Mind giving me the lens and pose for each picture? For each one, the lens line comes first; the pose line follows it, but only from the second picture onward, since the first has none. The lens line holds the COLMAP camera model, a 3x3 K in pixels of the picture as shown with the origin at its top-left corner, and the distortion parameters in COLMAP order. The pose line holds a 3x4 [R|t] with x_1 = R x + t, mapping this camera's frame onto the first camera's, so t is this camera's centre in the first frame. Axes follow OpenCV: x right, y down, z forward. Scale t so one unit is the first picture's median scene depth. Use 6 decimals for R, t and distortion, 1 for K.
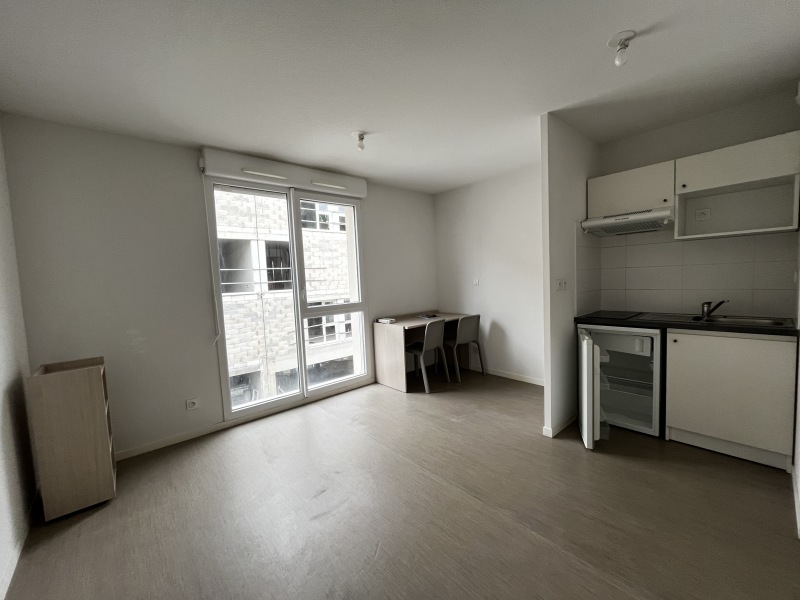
lens RADIAL K [[323.5, 0, 398.2], [0, 323.5, 300.3], [0, 0, 1]] dist [-0.002478, -0.000121]
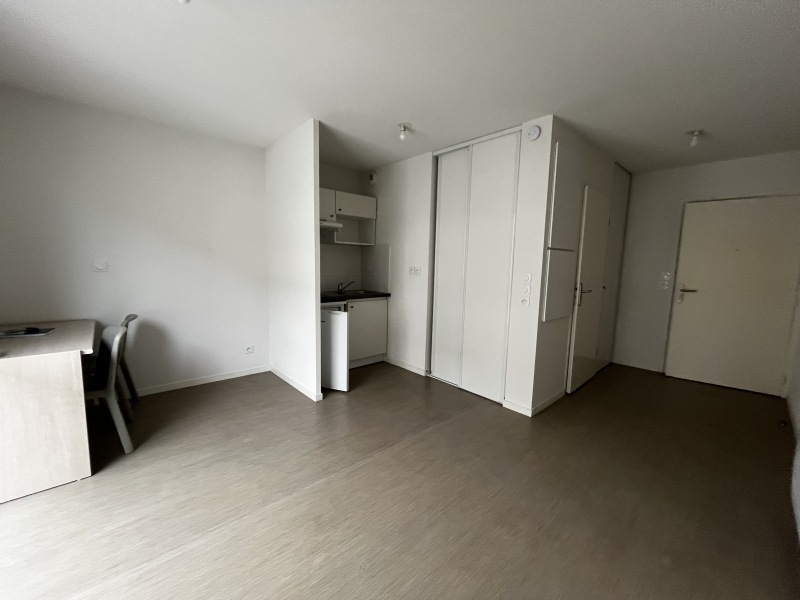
lens RADIAL K [[323.5, 0, 398.2], [0, 323.5, 300.3], [0, 0, 1]] dist [-0.002478, -0.000121]
pose [[-0.016680, -0.073231, 0.997175, -0.438637], [0.046860, 0.996161, 0.073941, -0.009772], [-0.998762, 0.047961, -0.013184, 0.455667]]
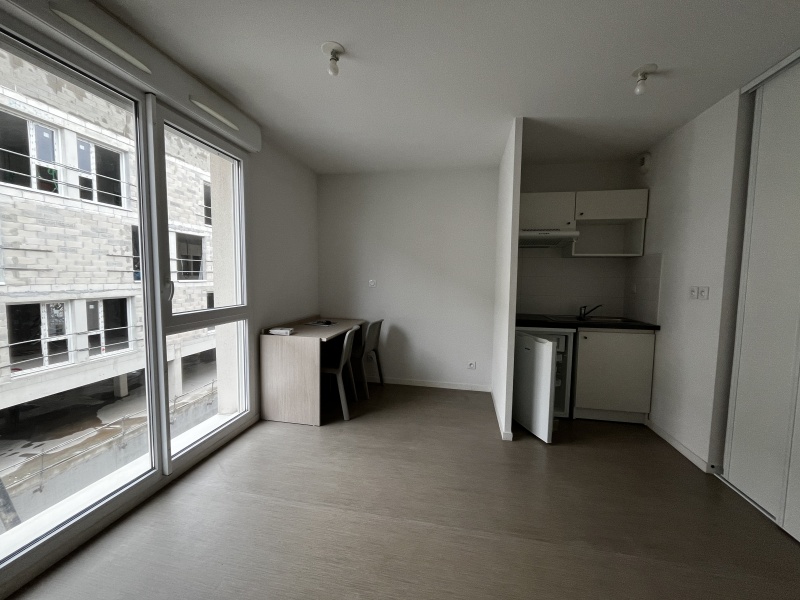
lens RADIAL K [[323.5, 0, 398.2], [0, 323.5, 300.3], [0, 0, 1]] dist [-0.002478, -0.000121]
pose [[0.790510, 0.010032, 0.612367, -0.270014], [-0.006089, 0.999945, -0.008521, -0.001290], [-0.612419, 0.003007, 0.790528, 0.265661]]
